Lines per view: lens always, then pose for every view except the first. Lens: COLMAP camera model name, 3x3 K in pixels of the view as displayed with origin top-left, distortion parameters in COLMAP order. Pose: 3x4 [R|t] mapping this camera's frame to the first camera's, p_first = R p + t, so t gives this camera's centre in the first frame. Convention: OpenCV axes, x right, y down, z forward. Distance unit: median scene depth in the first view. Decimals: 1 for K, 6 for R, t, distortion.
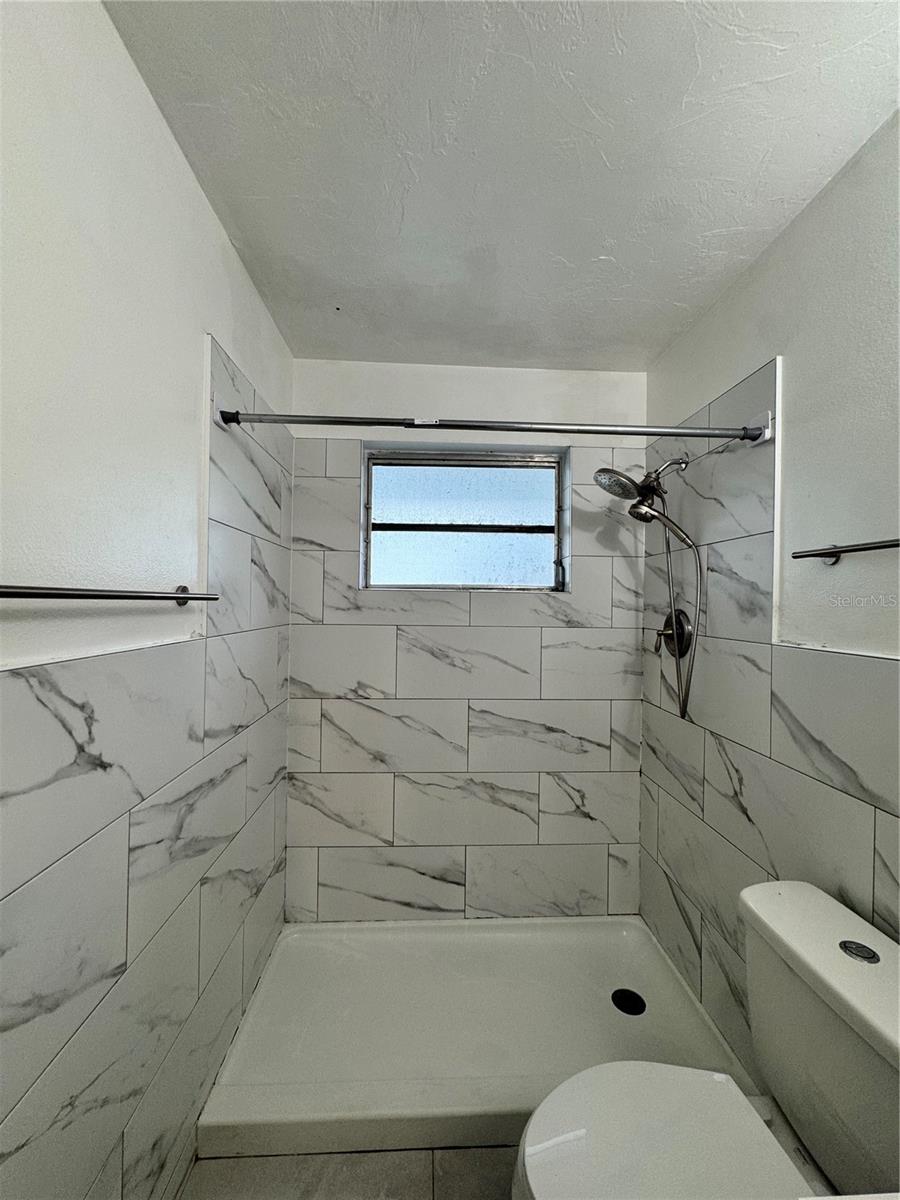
lens RADIAL K [[482.1, 0, 450.7], [0, 482.1, 599.2], [0, 0, 1]] dist [-0.007688, 0.001098]
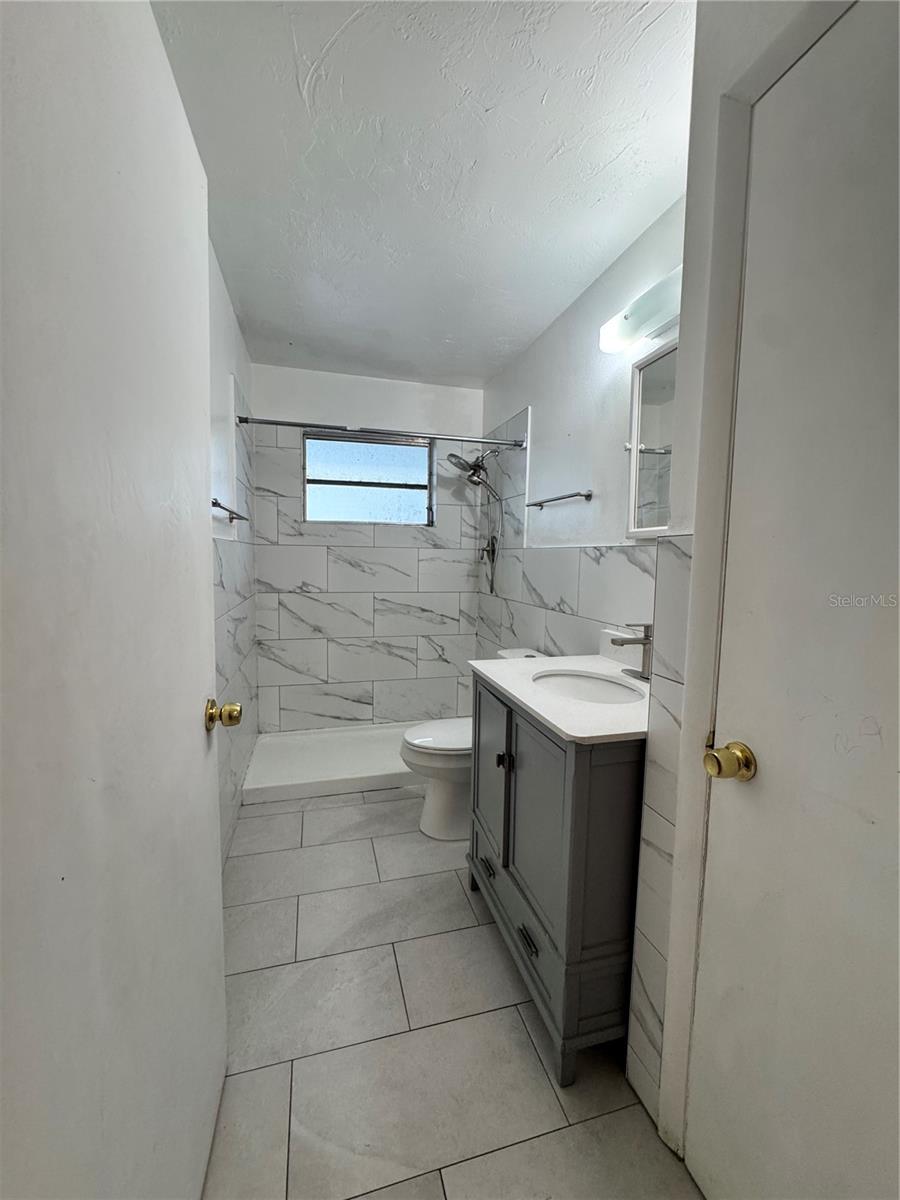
lens RADIAL K [[482.1, 0, 450.9], [0, 482.1, 597.5], [0, 0, 1]] dist [-0.007688, 0.001098]
pose [[0.975327, -0.015486, 0.220223, -0.067532], [-0.005502, 0.995522, 0.094370, 0.070947], [-0.220698, -0.093253, 0.970874, -0.633669]]
